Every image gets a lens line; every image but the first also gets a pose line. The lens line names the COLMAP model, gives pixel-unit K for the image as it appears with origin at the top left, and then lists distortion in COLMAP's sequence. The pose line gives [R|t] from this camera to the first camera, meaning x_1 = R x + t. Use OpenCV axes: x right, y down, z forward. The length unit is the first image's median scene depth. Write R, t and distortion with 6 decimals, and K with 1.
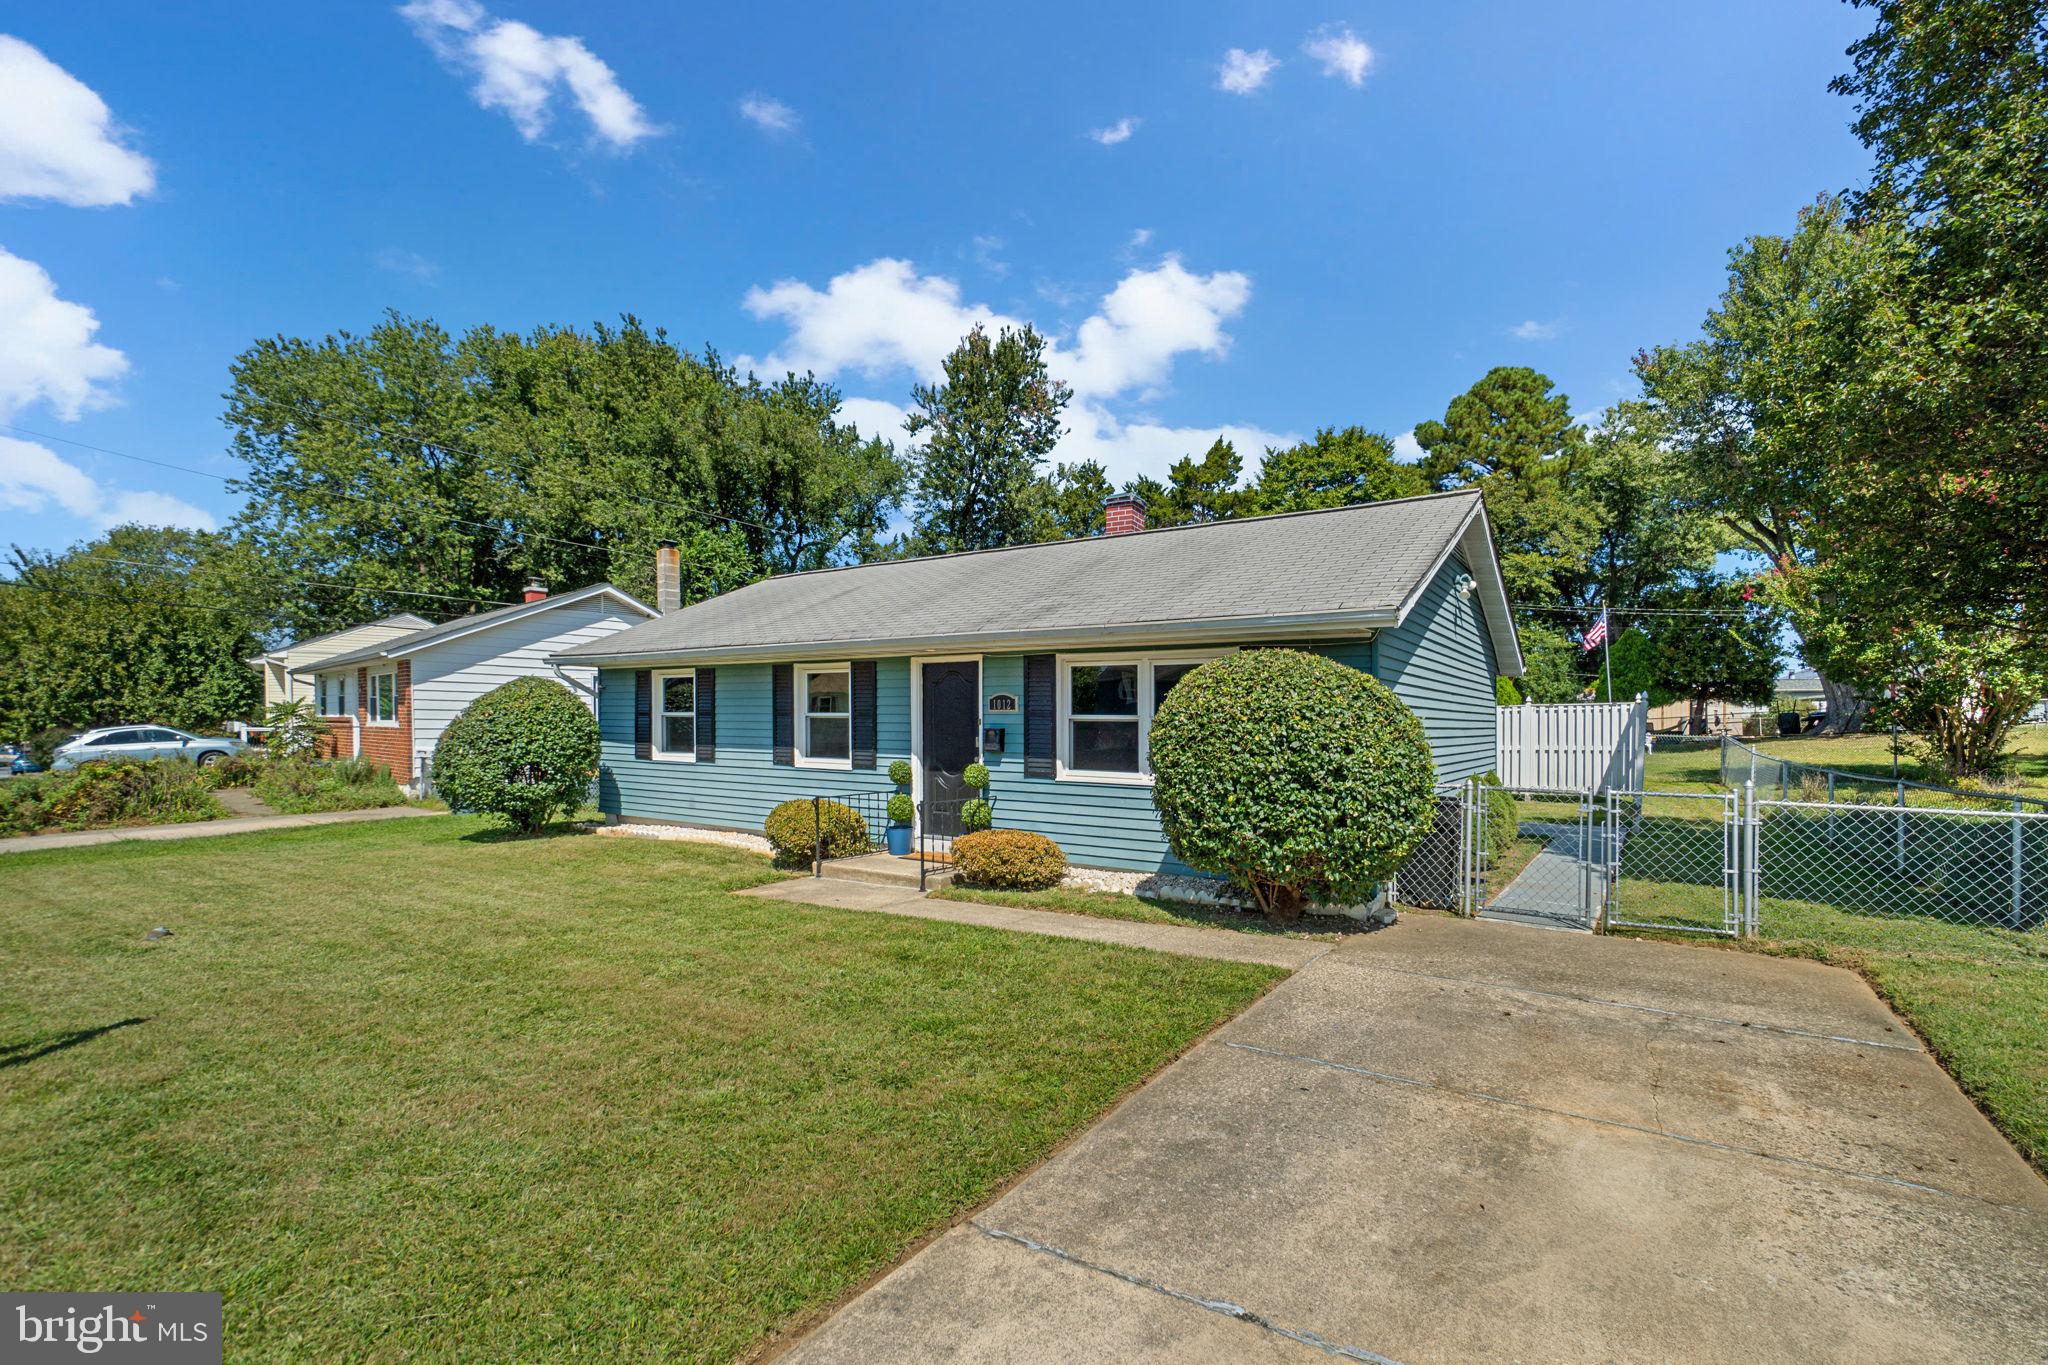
lens RADIAL K [[1002.9, 0, 999.1], [0, 1002.9, 684.6], [0, 0, 1]] dist [-0.012629, -0.000073]
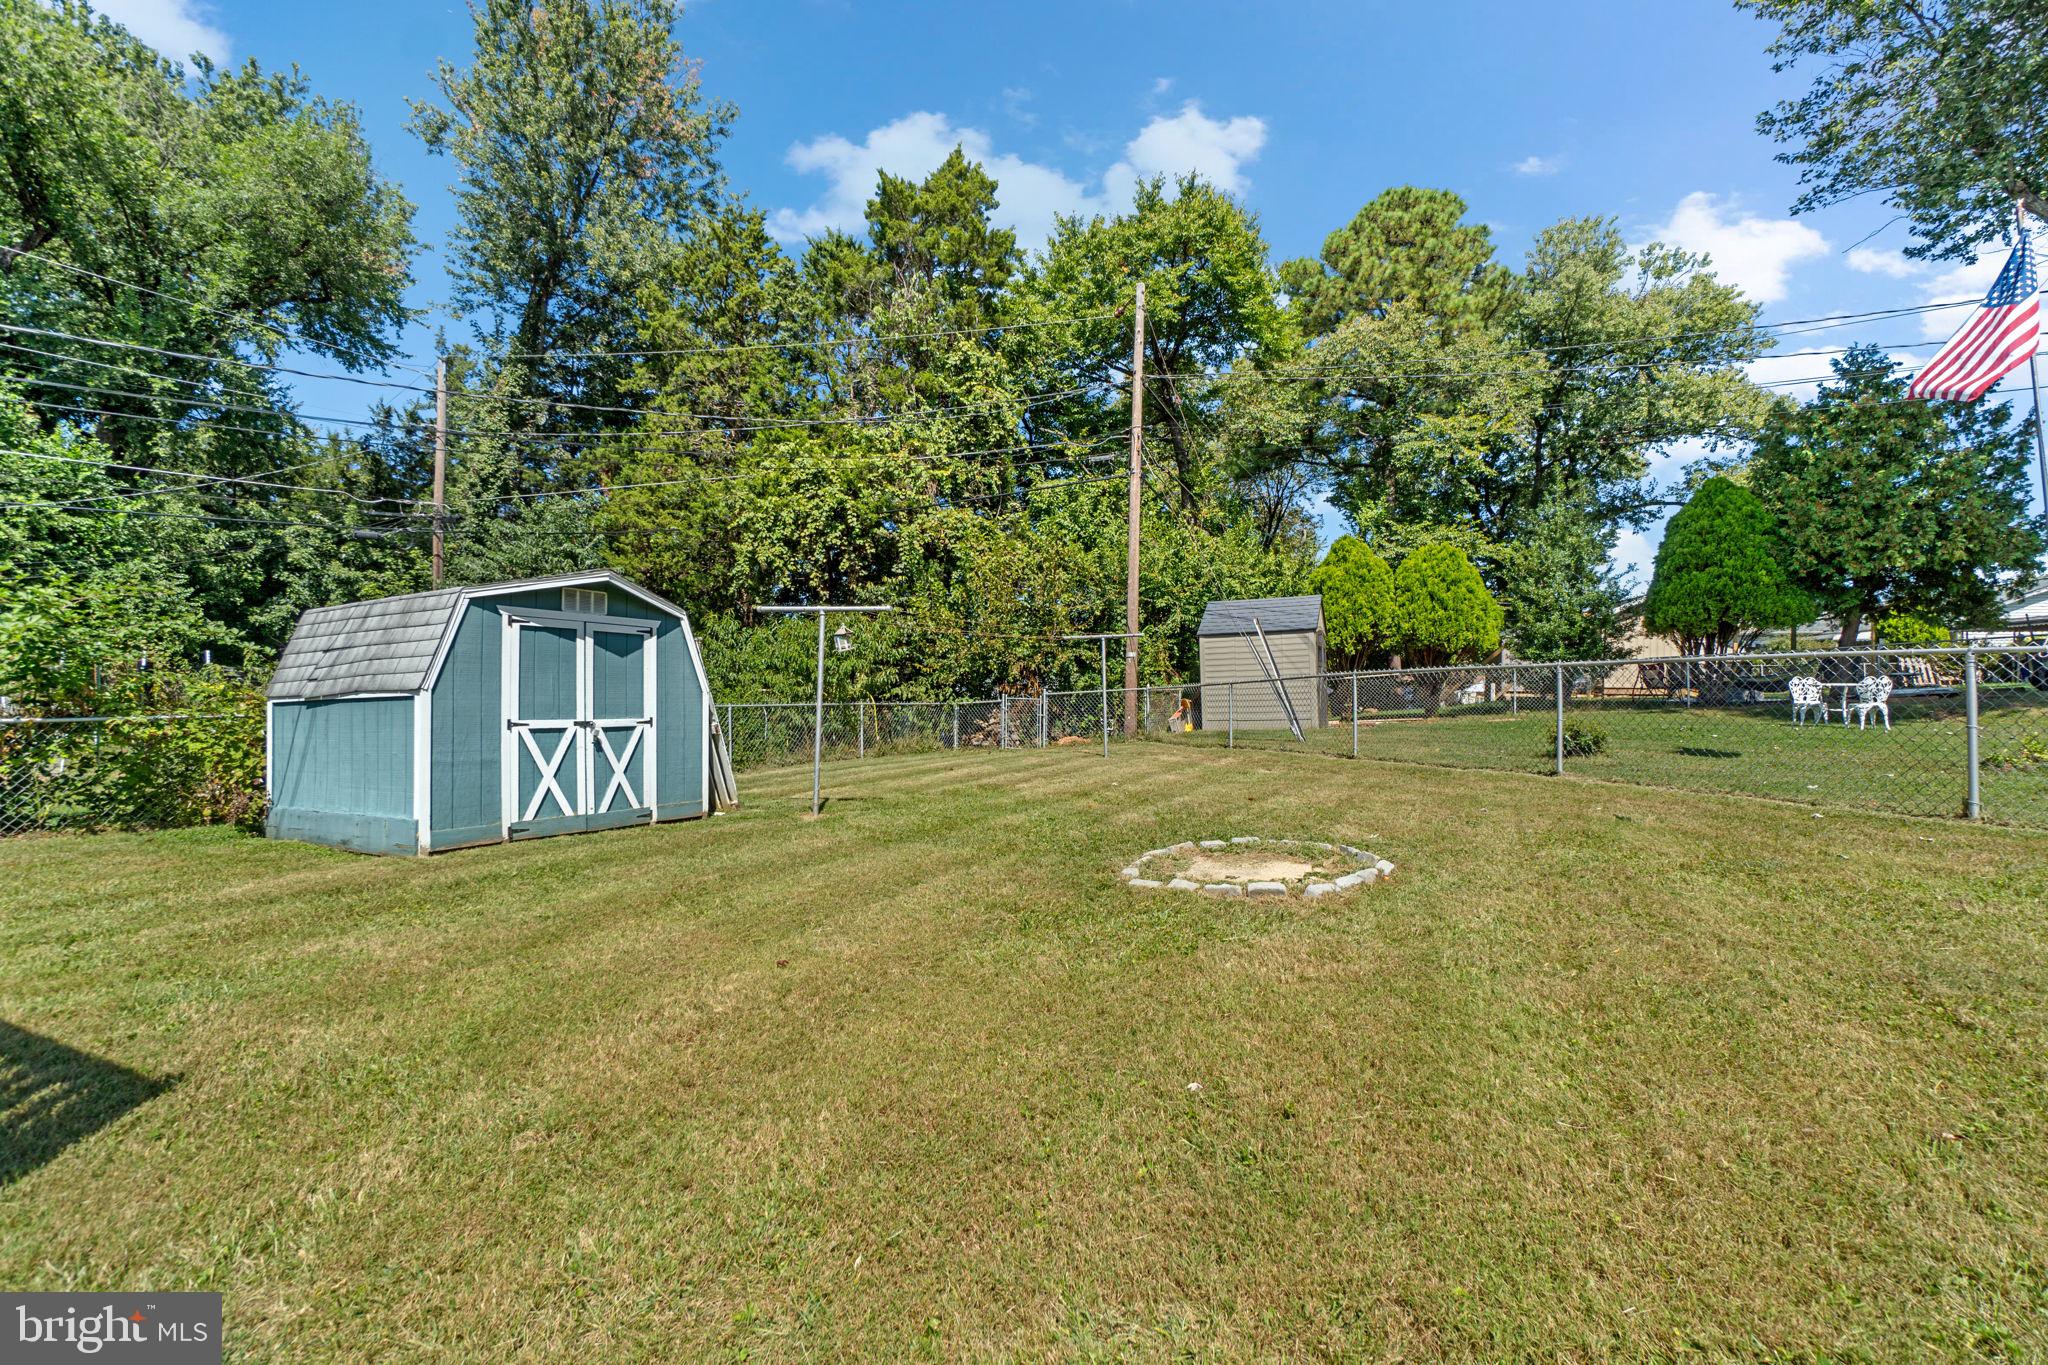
lens RADIAL K [[877.3, 0, 1024.0], [0, 877.3, 682.5], [0, 0, 1]] dist [-0.003510, -0.000102]
pose [[0.990789, -0.001188, 0.135411, 0.167329], [-0.003758, 0.999335, 0.036263, 0.025240], [-0.135364, -0.036438, 0.990126, 0.445933]]
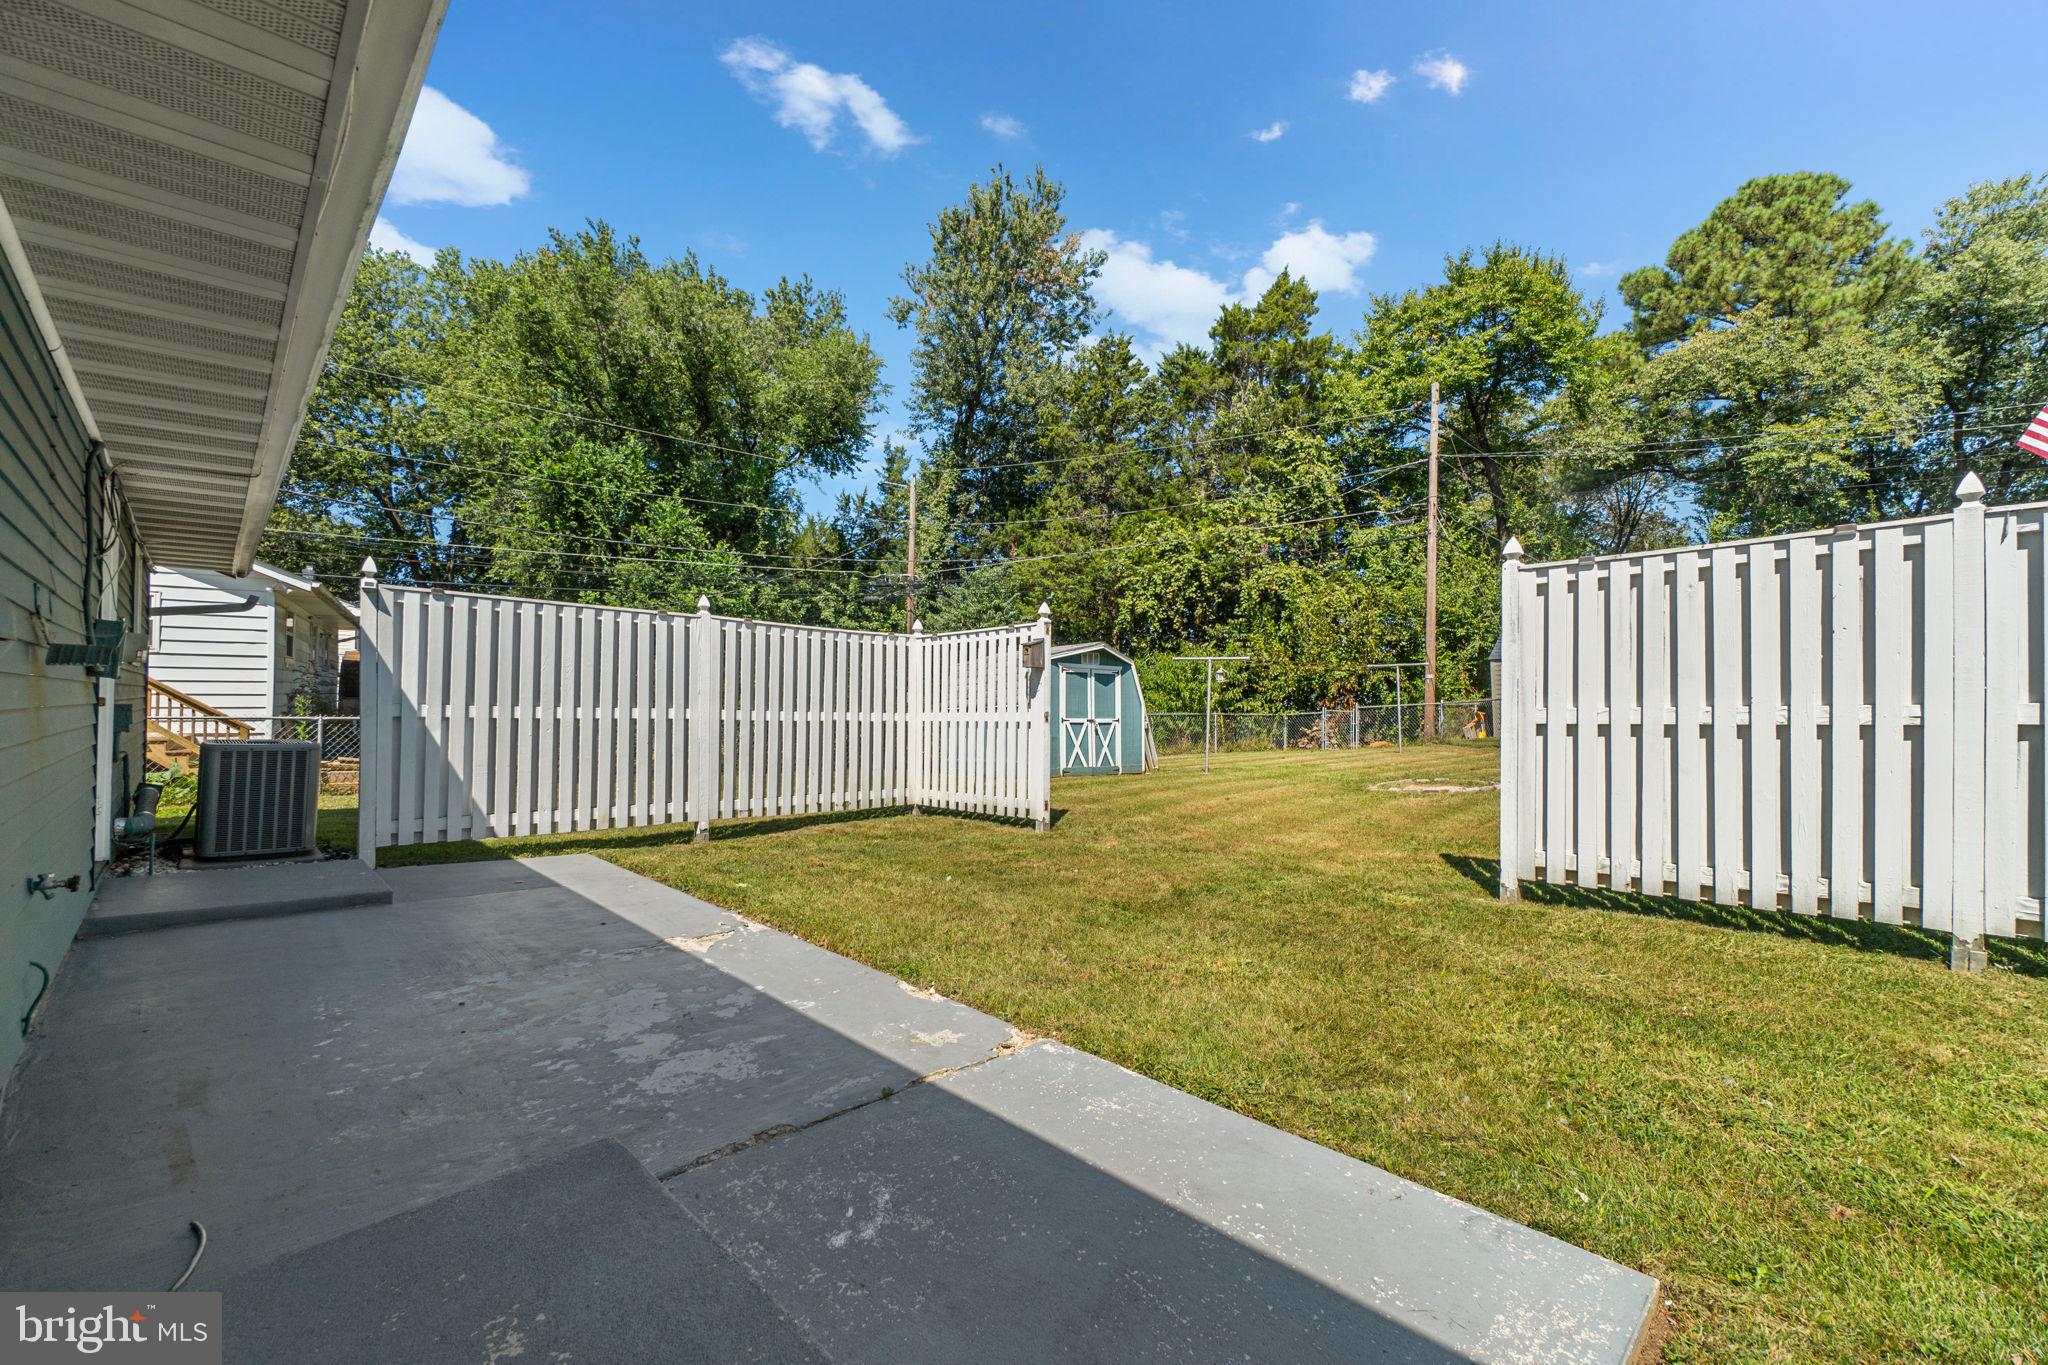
lens RADIAL K [[876.4, 0, 1025.1], [0, 876.4, 689.0], [0, 0, 1]] dist [-0.004413, -0.000200]
pose [[0.974389, -0.005589, -0.224799, 0.158668], [0.011622, 0.999607, 0.025521, 0.020047], [0.224567, -0.027480, 0.974071, 0.324807]]
